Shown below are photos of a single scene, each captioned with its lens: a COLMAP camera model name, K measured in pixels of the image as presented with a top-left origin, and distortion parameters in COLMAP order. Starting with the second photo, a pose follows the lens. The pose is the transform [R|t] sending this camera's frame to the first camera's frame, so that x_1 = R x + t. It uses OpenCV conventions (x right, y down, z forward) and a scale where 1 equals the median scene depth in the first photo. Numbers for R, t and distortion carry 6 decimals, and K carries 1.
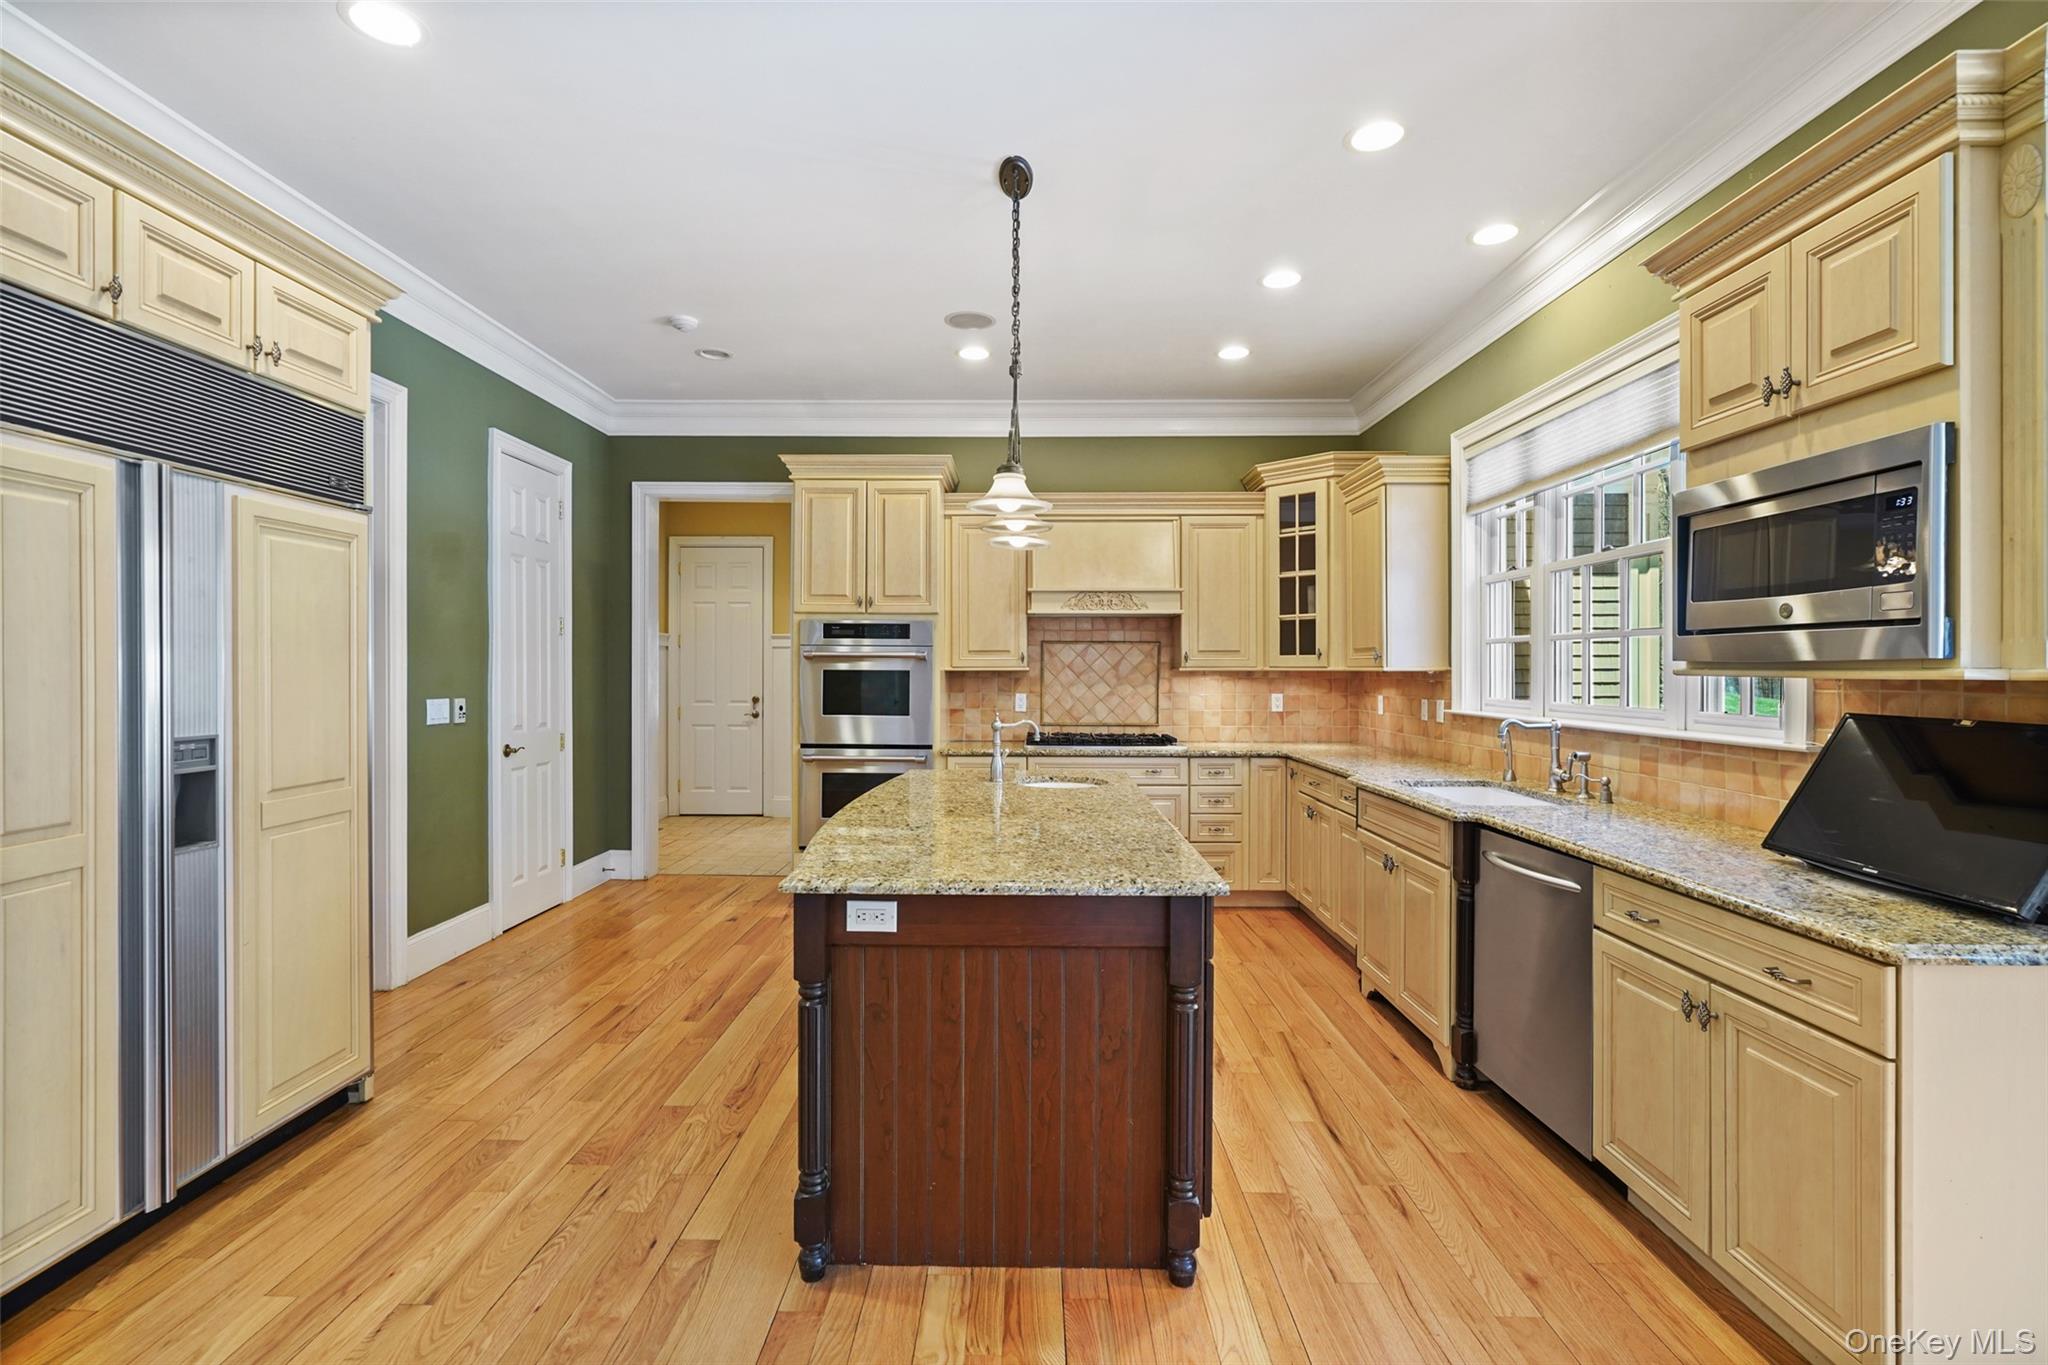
lens RADIAL K [[941.5, 0, 1012.3], [0, 941.5, 667.5], [0, 0, 1]] dist [0.005132, 0.001057]
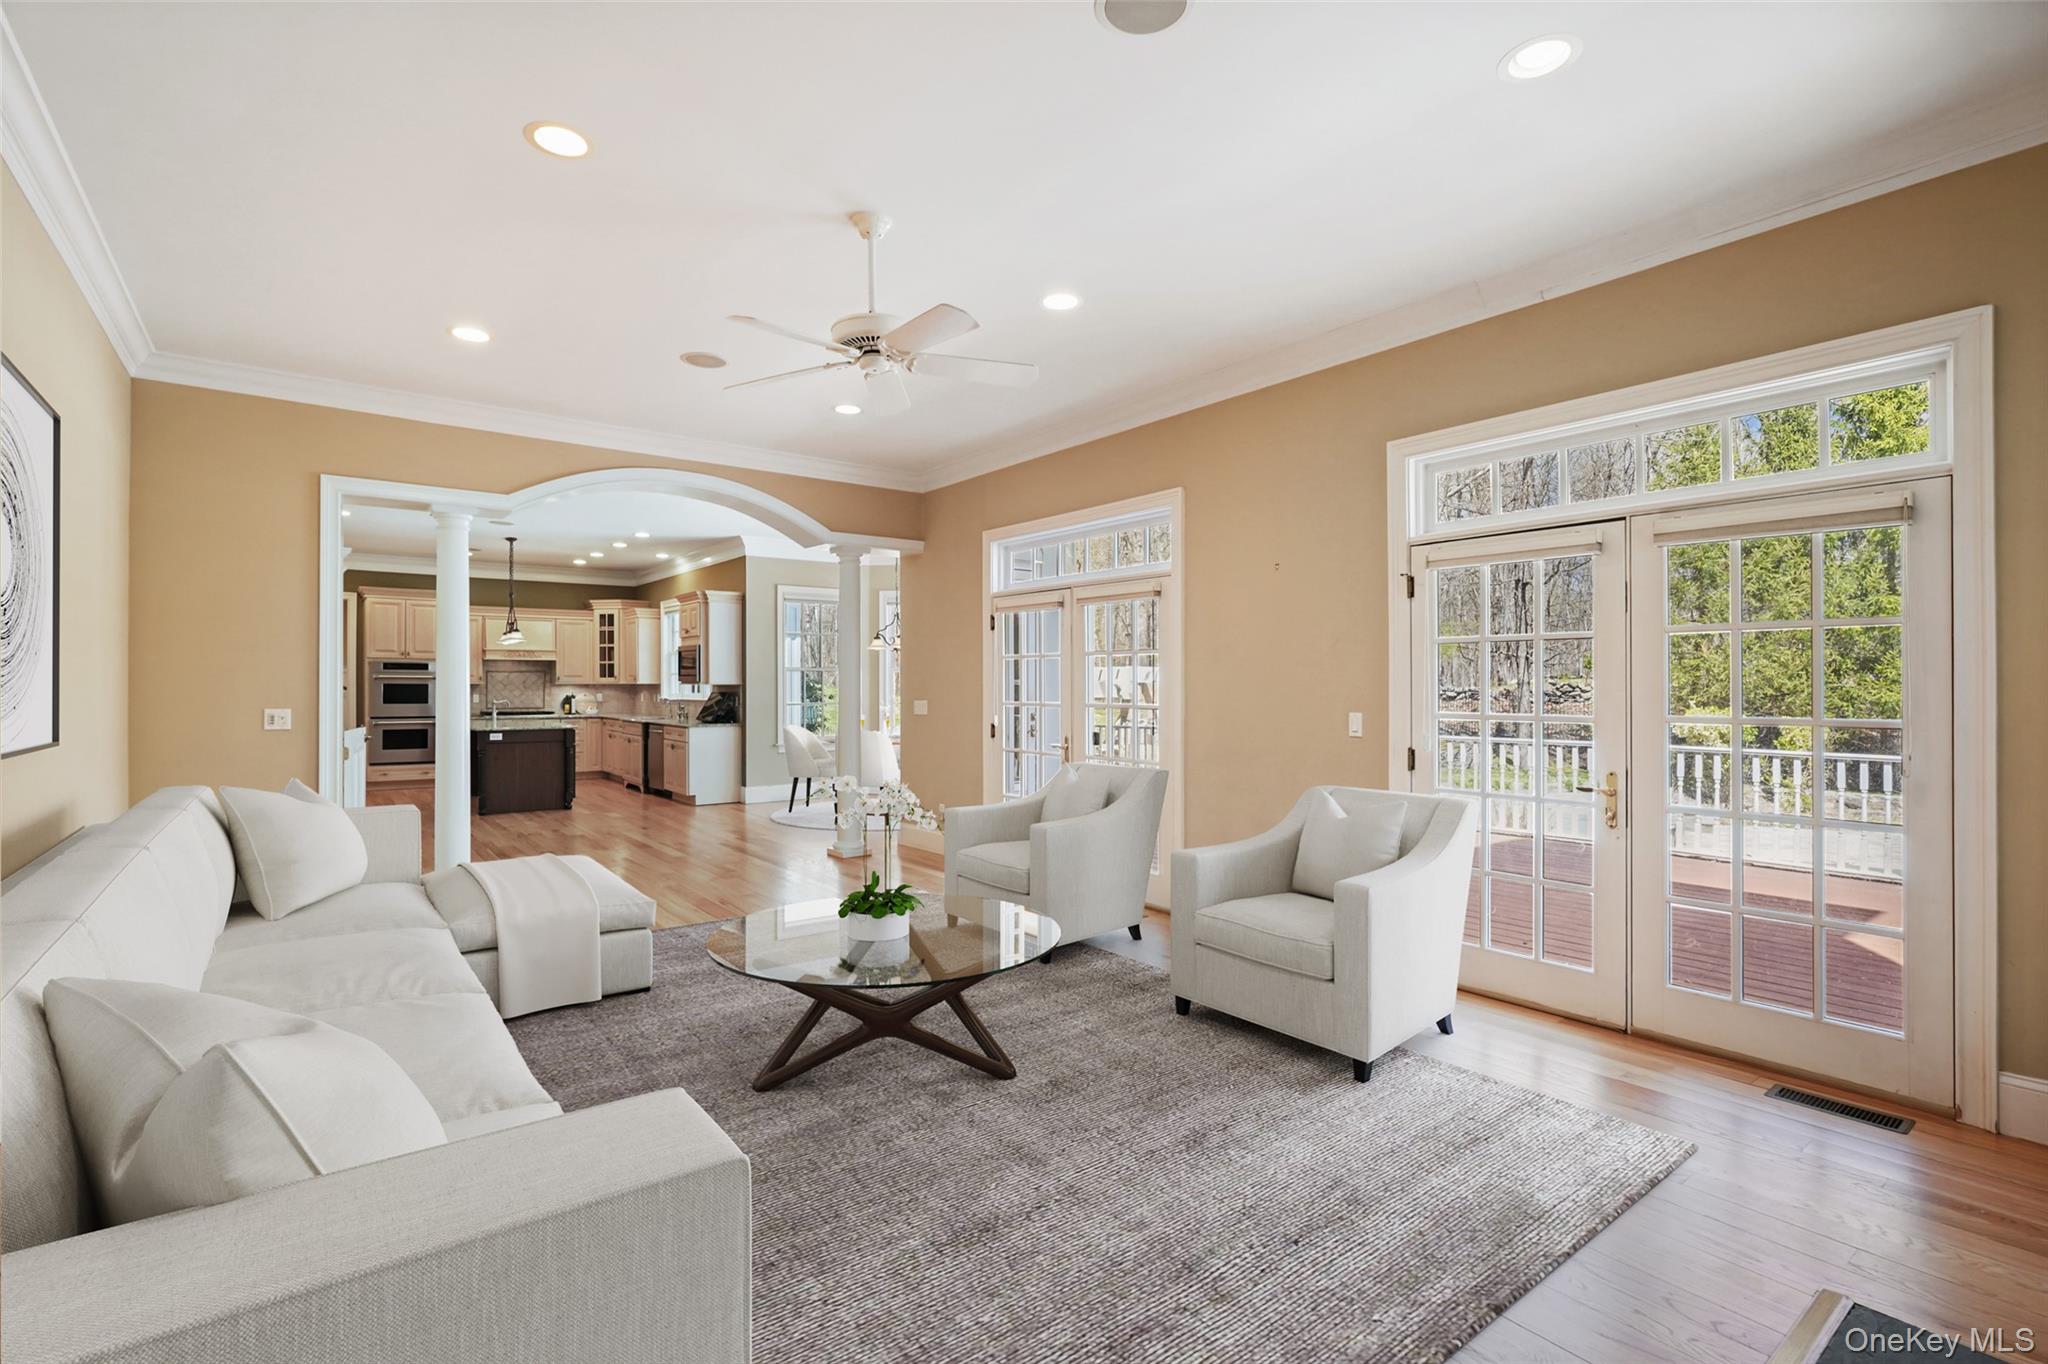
lens RADIAL K [[941.5, 0, 1020.3], [0, 941.5, 687.5], [0, 0, 1]] dist [0.005132, 0.001057]
pose [[0.782591, -0.000826, 0.622535, -0.405373], [-0.001244, 0.999995, 0.002890, 0.004137], [-0.622535, -0.003036, 0.782586, -1.678176]]
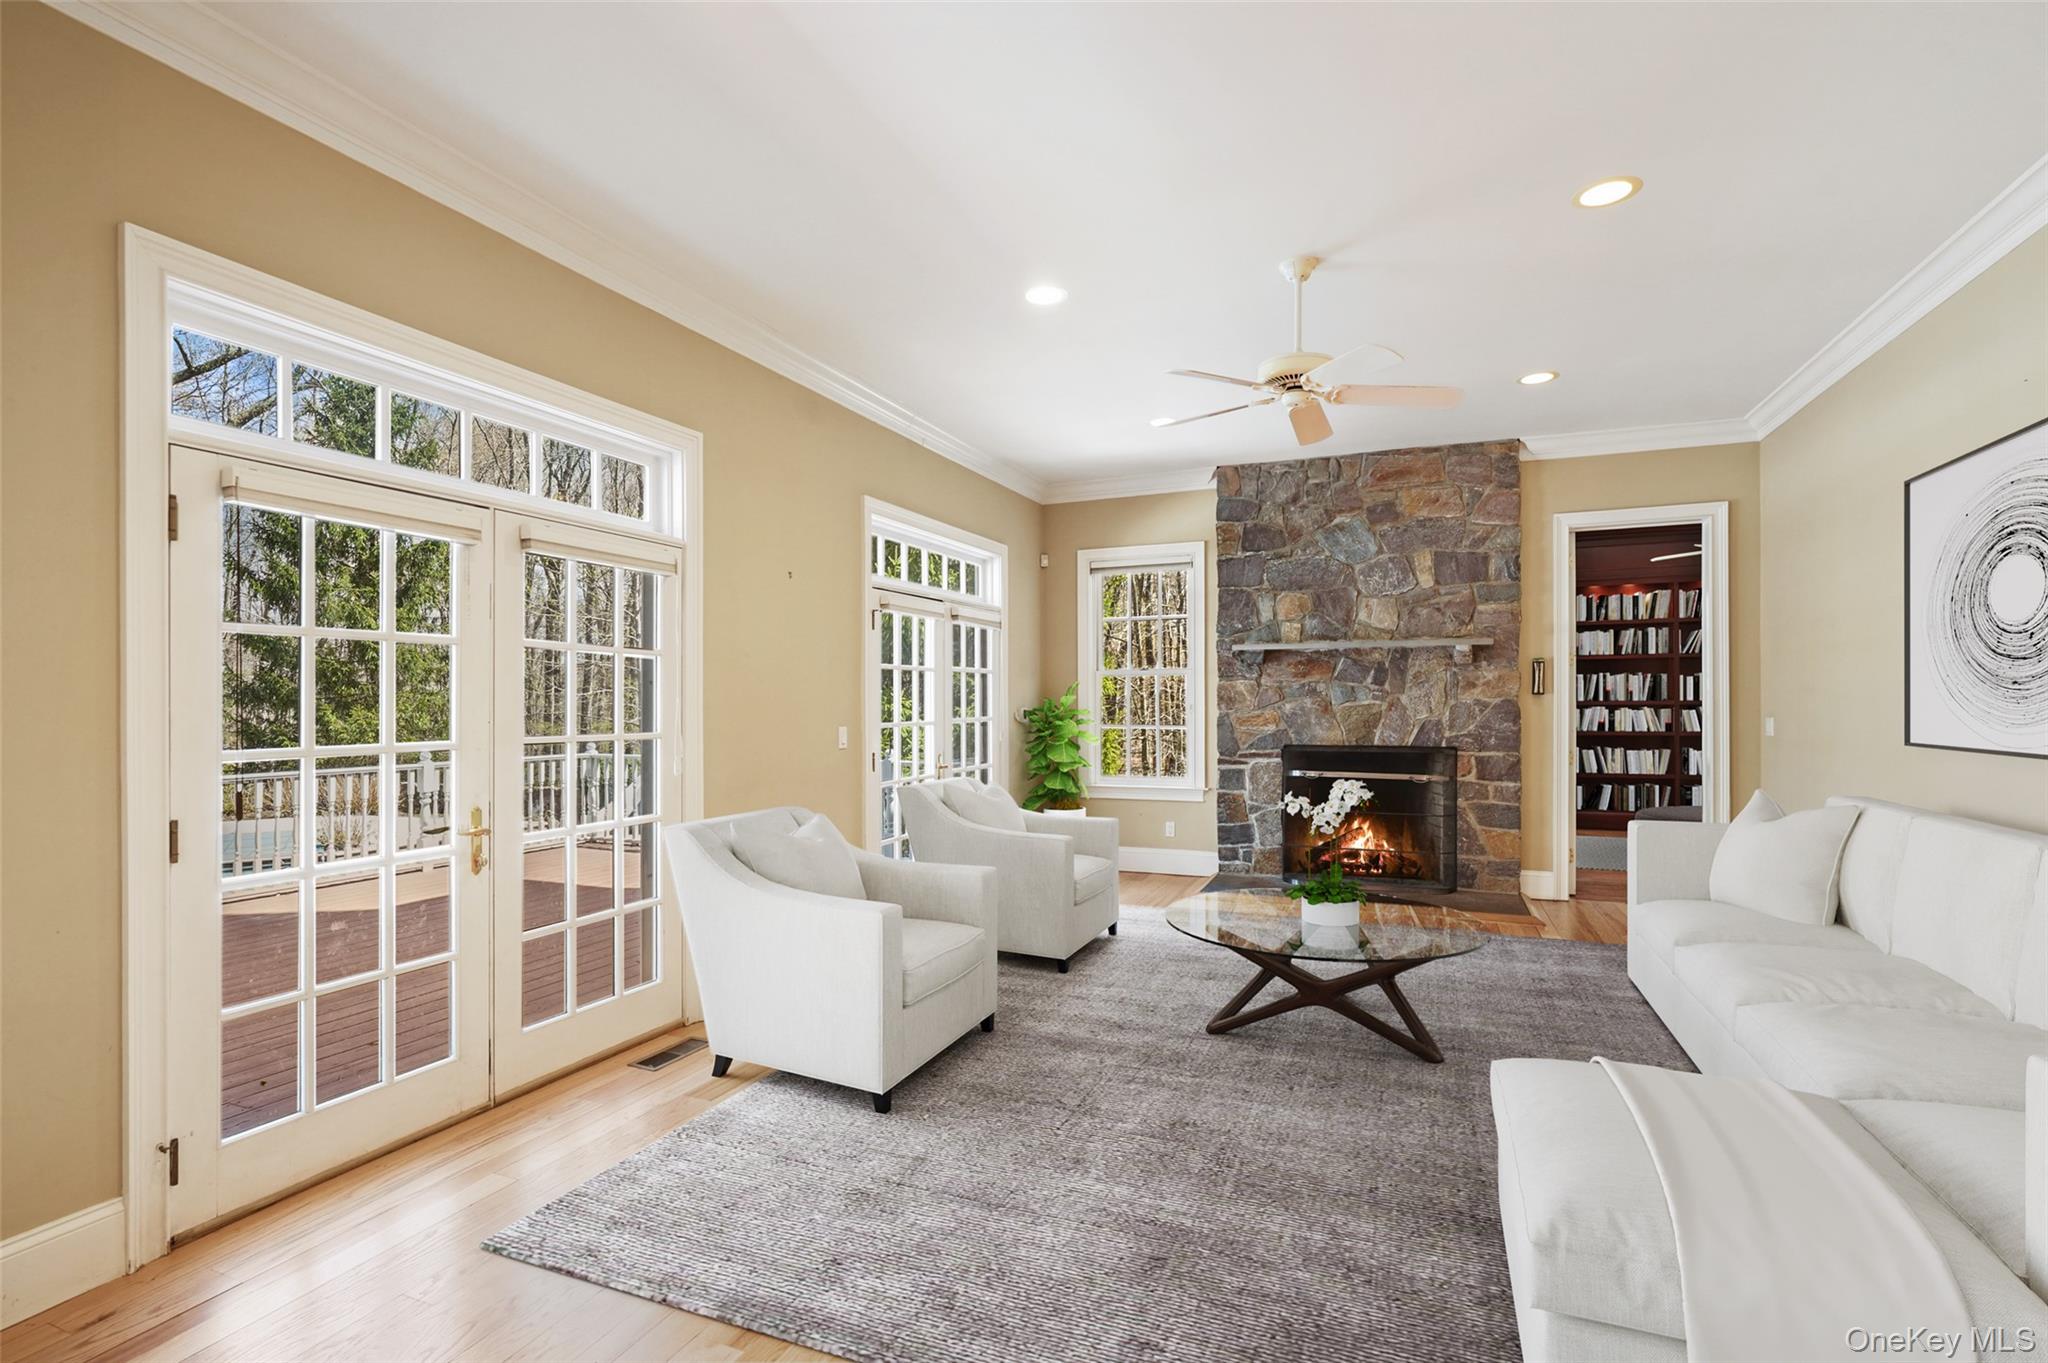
lens RADIAL K [[941.5, 0, 1014.0], [0, 941.5, 695.5], [0, 0, 1]] dist [0.005132, 0.001057]
pose [[-0.925679, 0.004390, 0.378285, -0.166307], [0.003549, 0.999989, -0.002919, -0.000940], [-0.378294, -0.001359, -0.925684, -0.286487]]
